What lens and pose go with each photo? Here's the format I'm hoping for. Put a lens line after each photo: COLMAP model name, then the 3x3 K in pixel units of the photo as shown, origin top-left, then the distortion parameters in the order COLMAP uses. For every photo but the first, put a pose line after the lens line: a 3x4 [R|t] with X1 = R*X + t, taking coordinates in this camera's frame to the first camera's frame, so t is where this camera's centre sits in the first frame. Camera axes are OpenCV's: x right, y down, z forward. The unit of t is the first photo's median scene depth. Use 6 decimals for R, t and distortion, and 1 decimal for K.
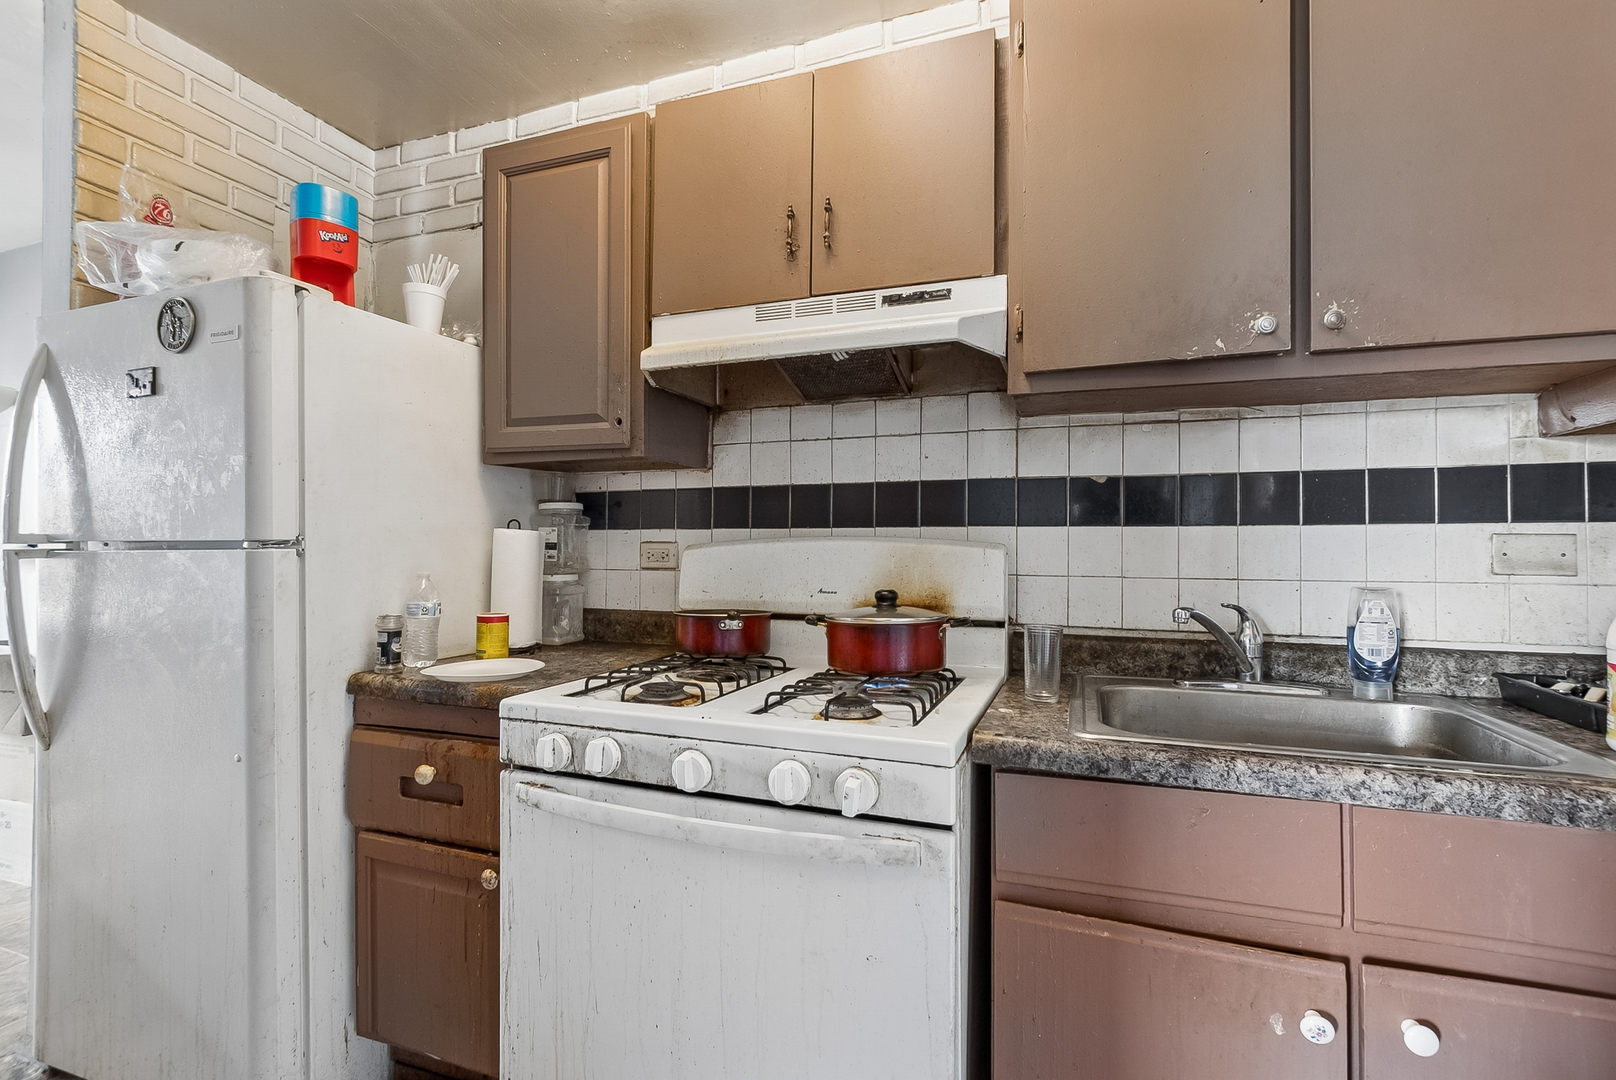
lens RADIAL K [[728.5, 0, 812.1], [0, 728.5, 540.4], [0, 0, 1]] dist [-0.003176, -0.000320]
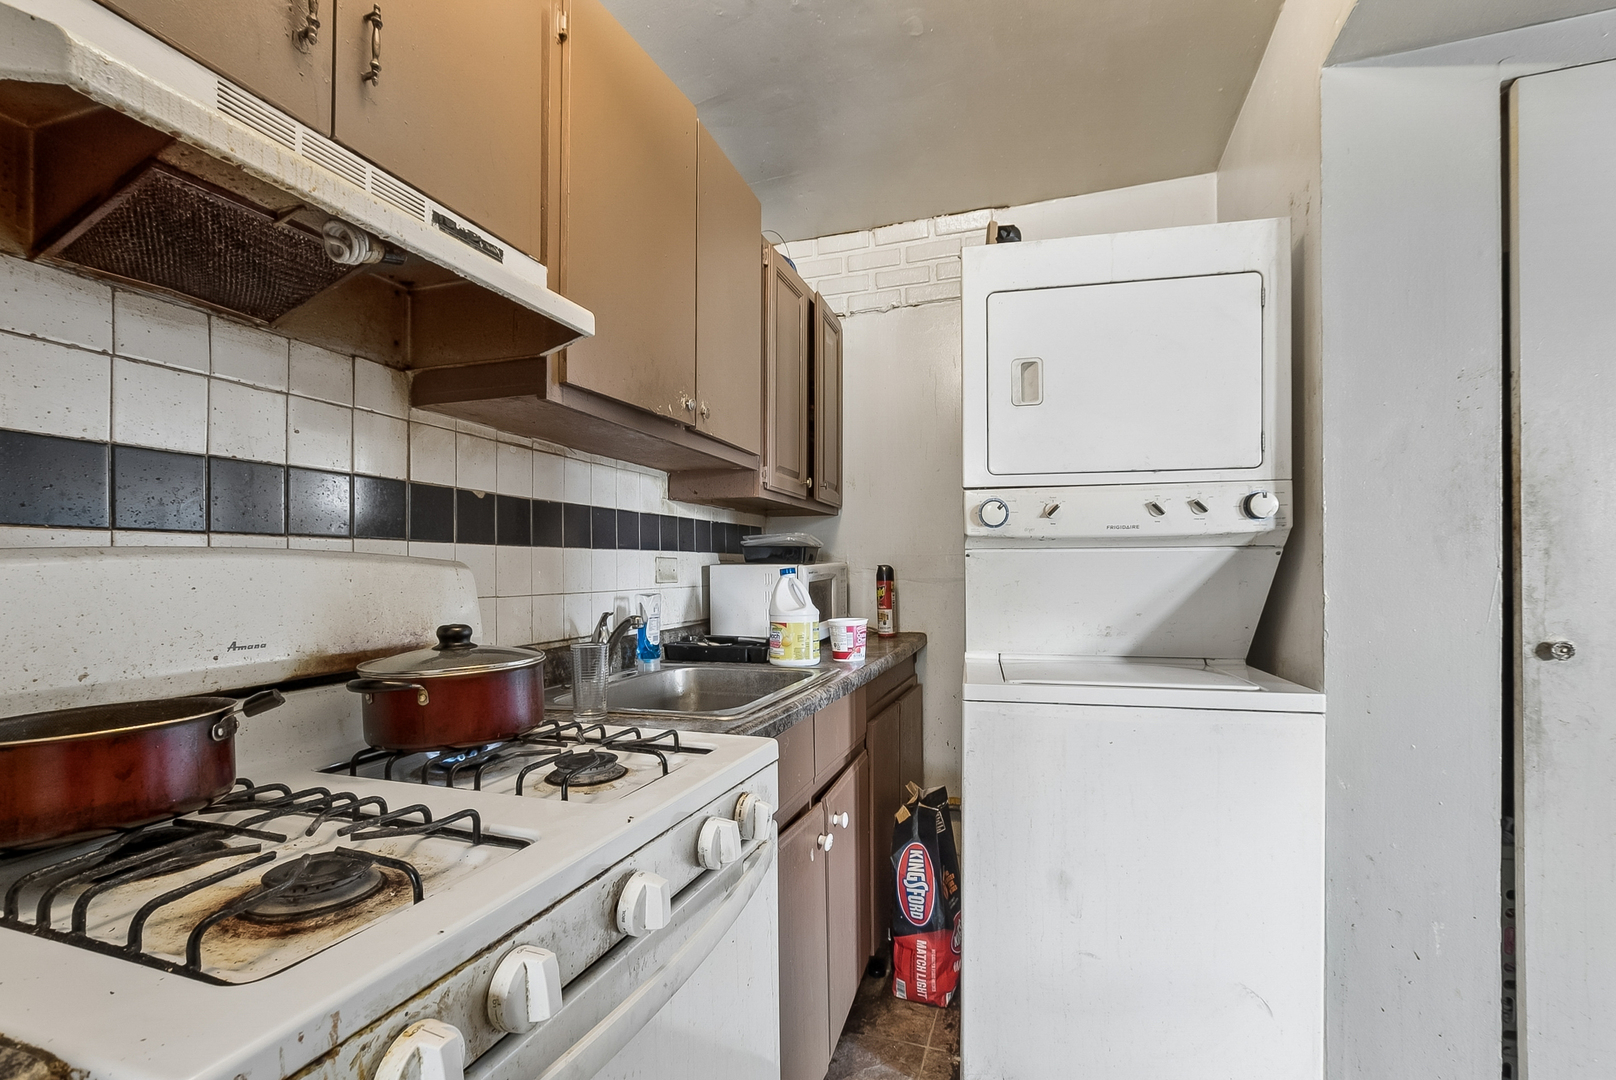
lens RADIAL K [[728.5, 0, 823.8], [0, 728.5, 567.6], [0, 0, 1]] dist [-0.003176, -0.000320]
pose [[-0.034439, -0.002977, 0.999402, -0.604474], [-0.006292, 0.999976, 0.002762, 0.006243], [-0.999387, -0.006194, -0.034457, 0.625282]]
